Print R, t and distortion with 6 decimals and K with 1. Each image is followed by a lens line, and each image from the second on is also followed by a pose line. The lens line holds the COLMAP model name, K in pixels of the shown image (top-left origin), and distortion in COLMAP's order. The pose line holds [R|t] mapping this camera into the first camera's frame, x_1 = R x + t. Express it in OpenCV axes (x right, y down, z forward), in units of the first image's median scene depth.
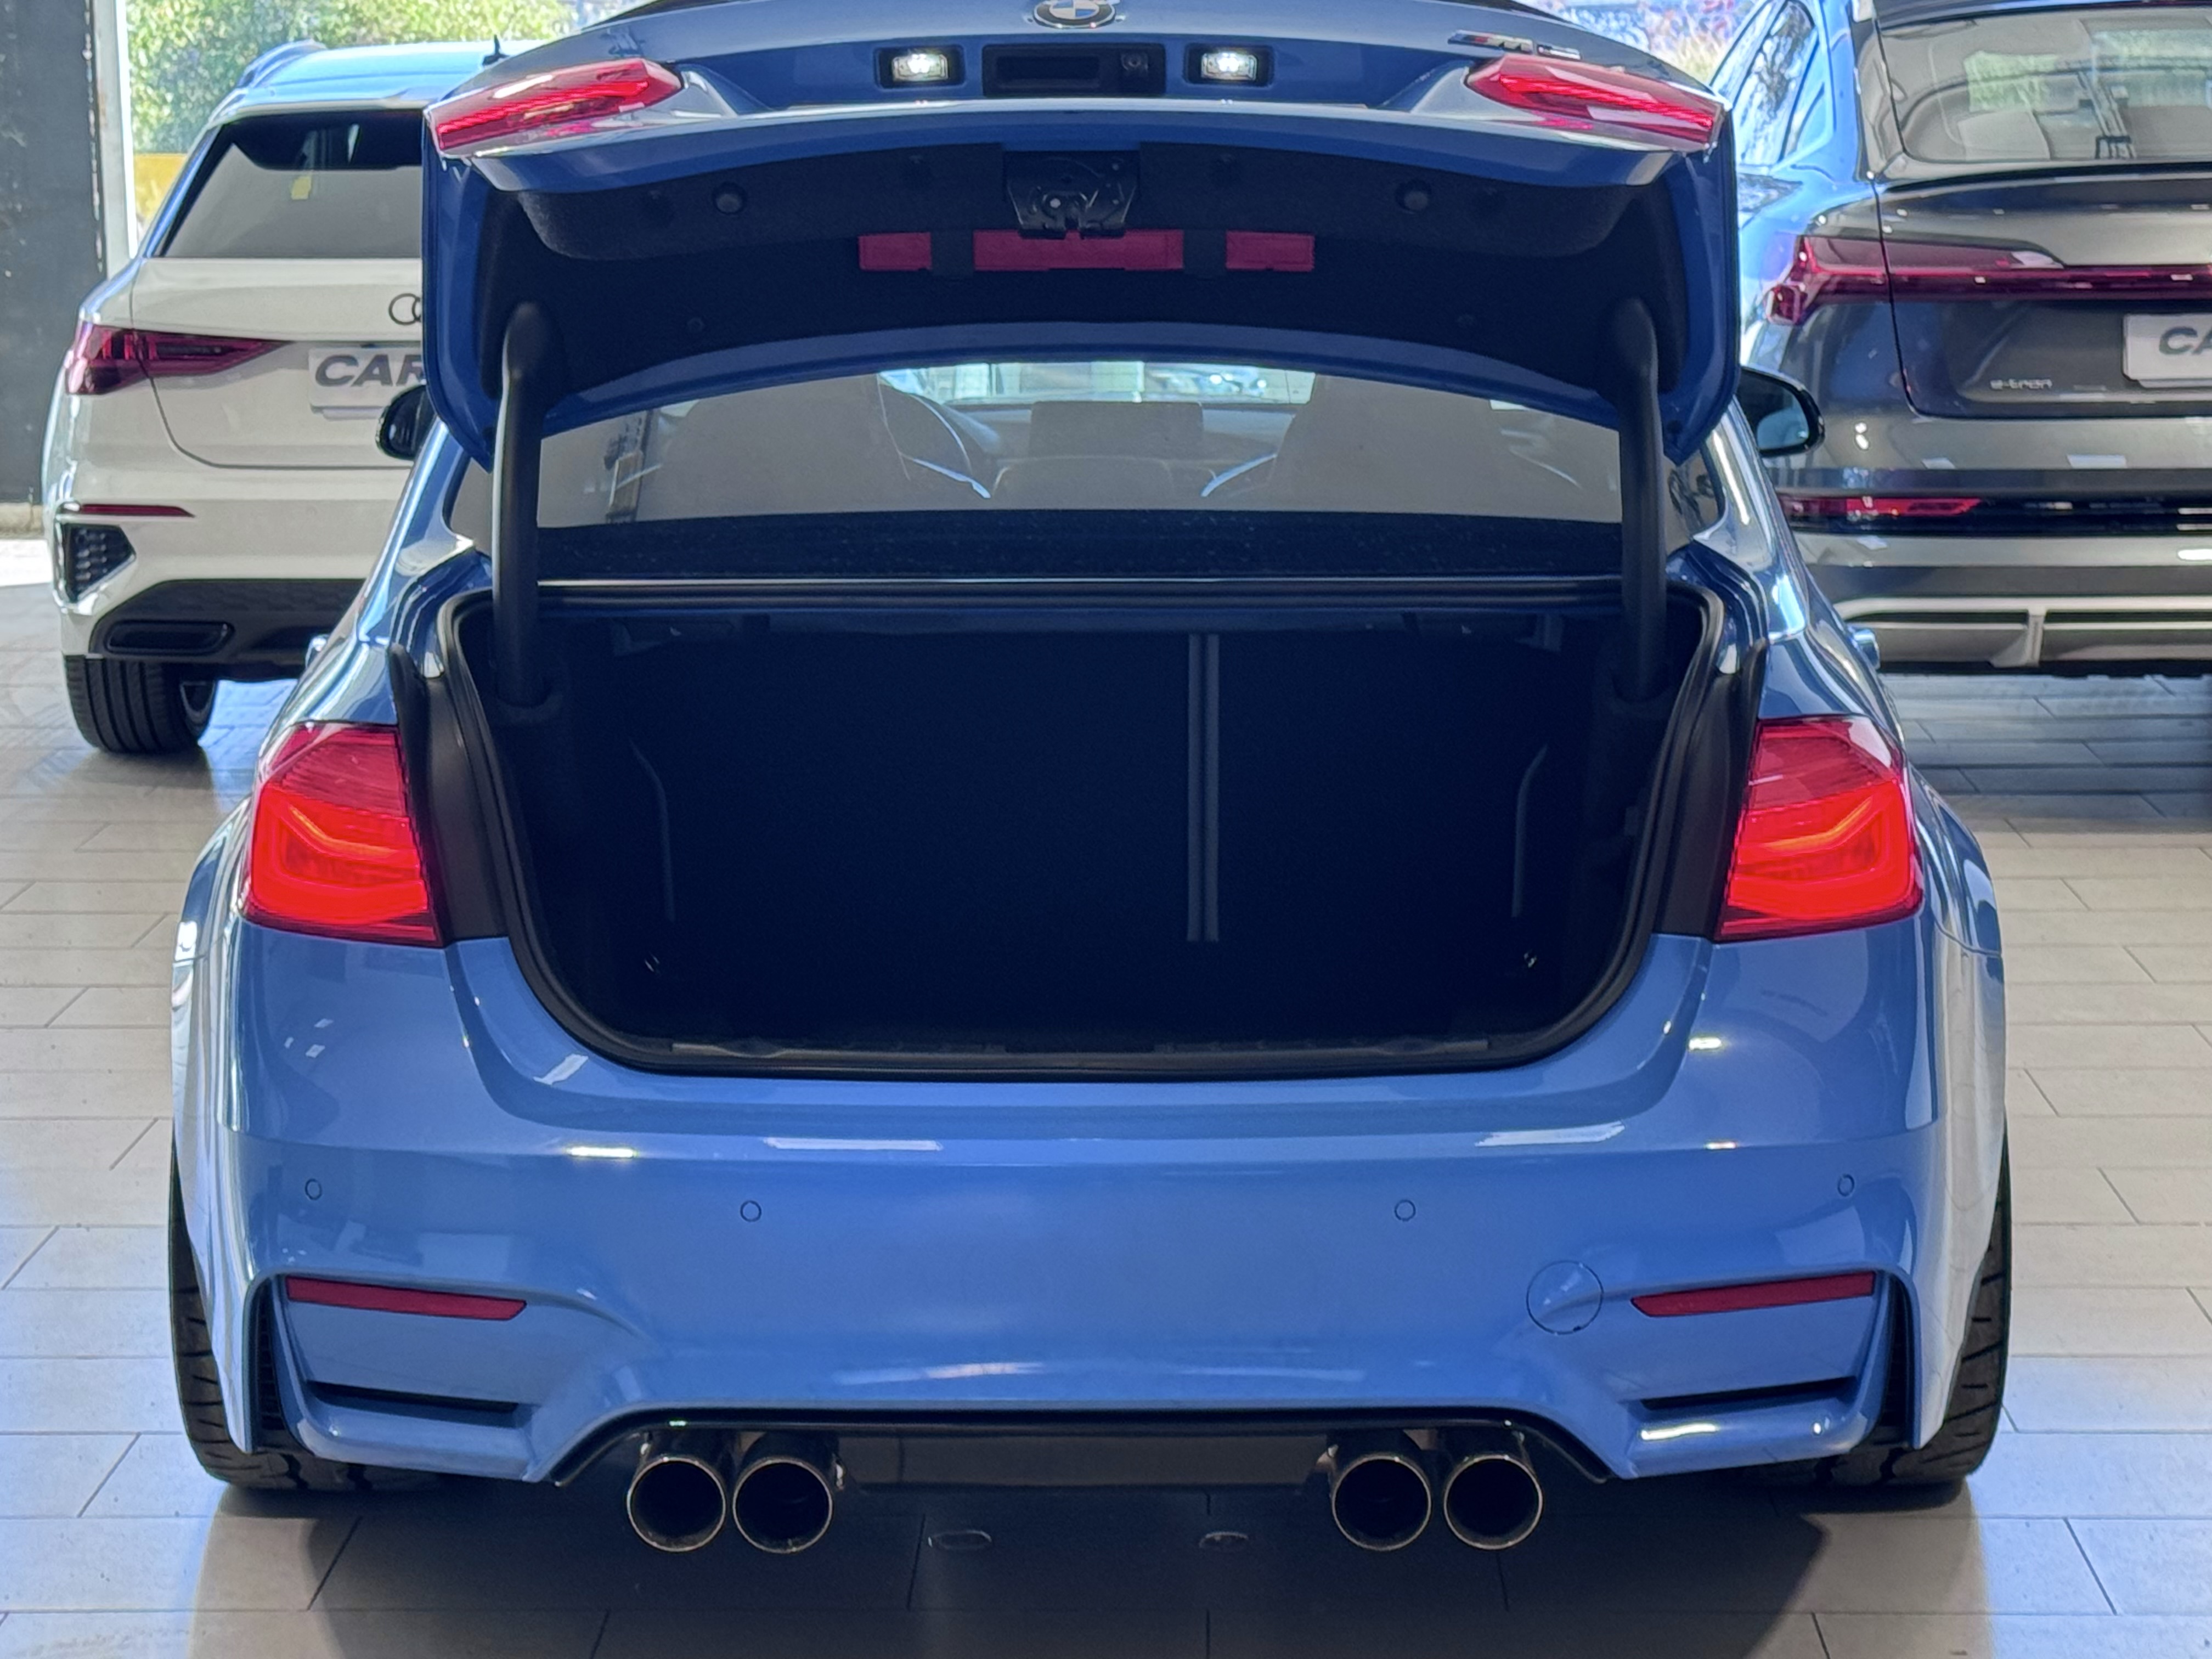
lens RADIAL K [[4843.5, 0, 1106.0], [0, 4843.5, 829.5], [0, 0, 1]] dist [0.061130, 0.735794]
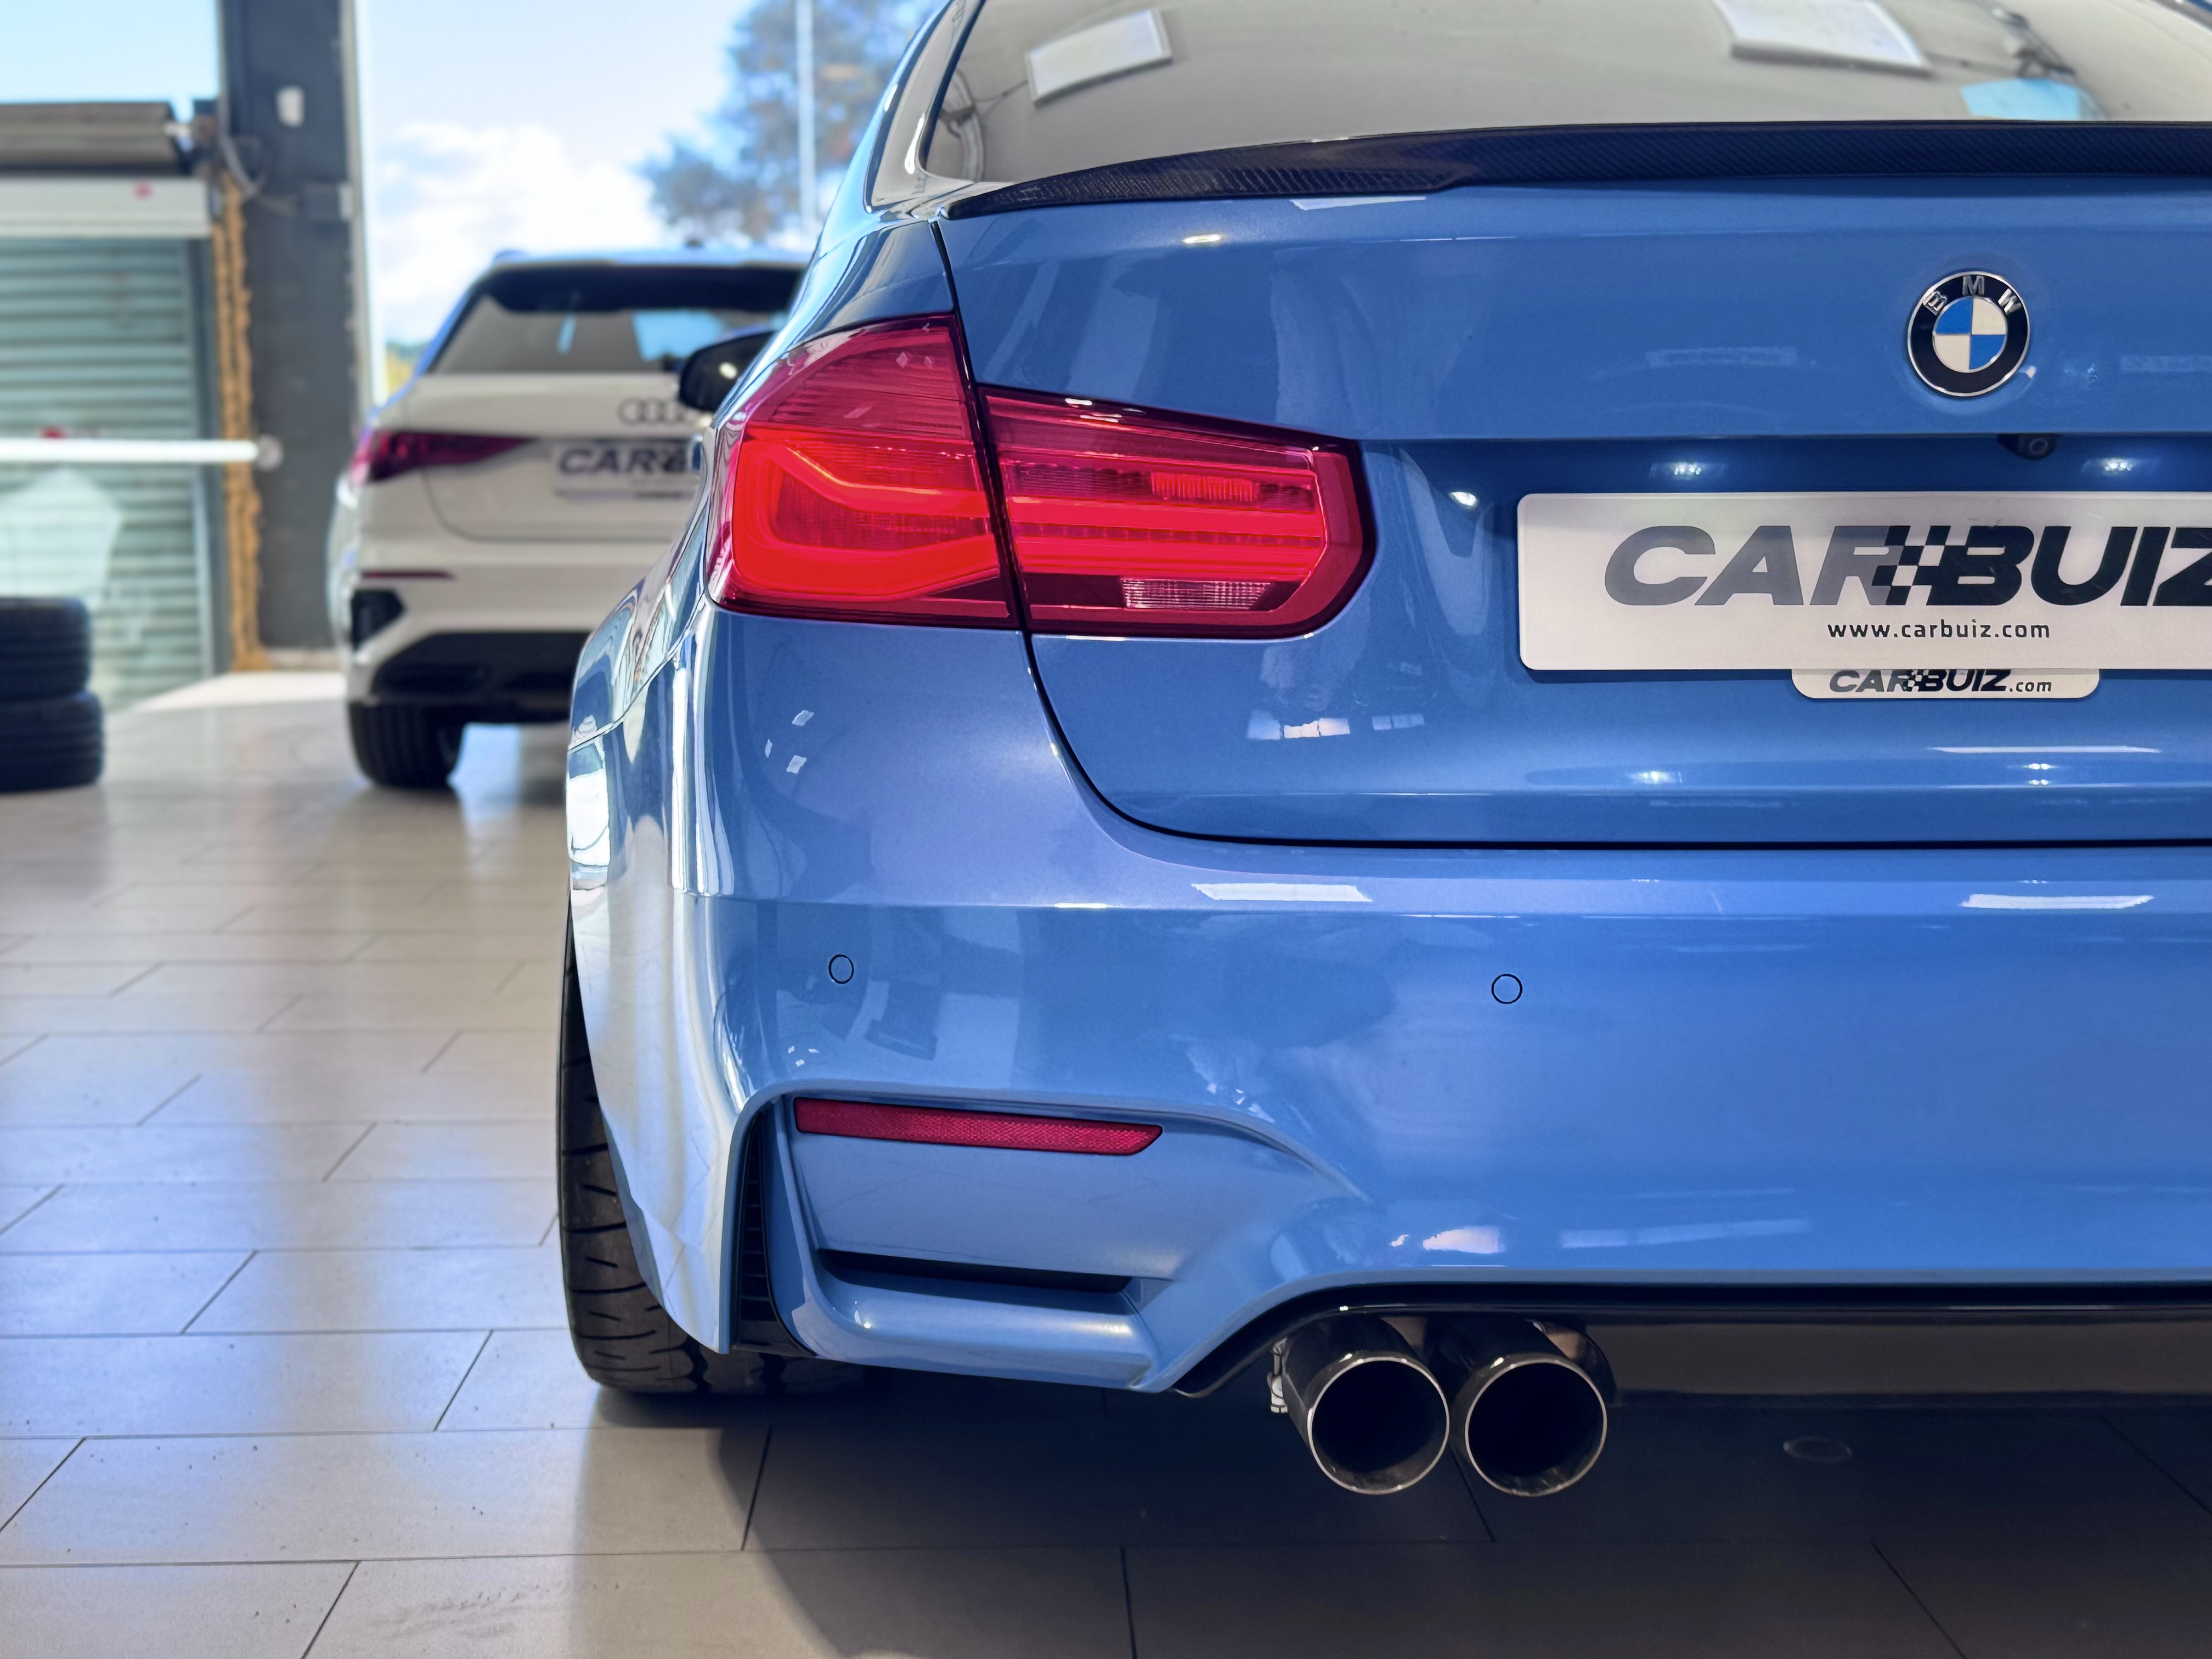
lens RADIAL K [[2854.3, 0, 1106.0], [0, 2854.3, 829.5], [0, 0, 1]] dist [0.181959, -0.318877]
pose [[0.998207, -0.001371, 0.059838, -0.115815], [0.004101, 0.998955, -0.045528, 0.056389], [-0.059713, 0.045692, 0.997169, 0.456012]]
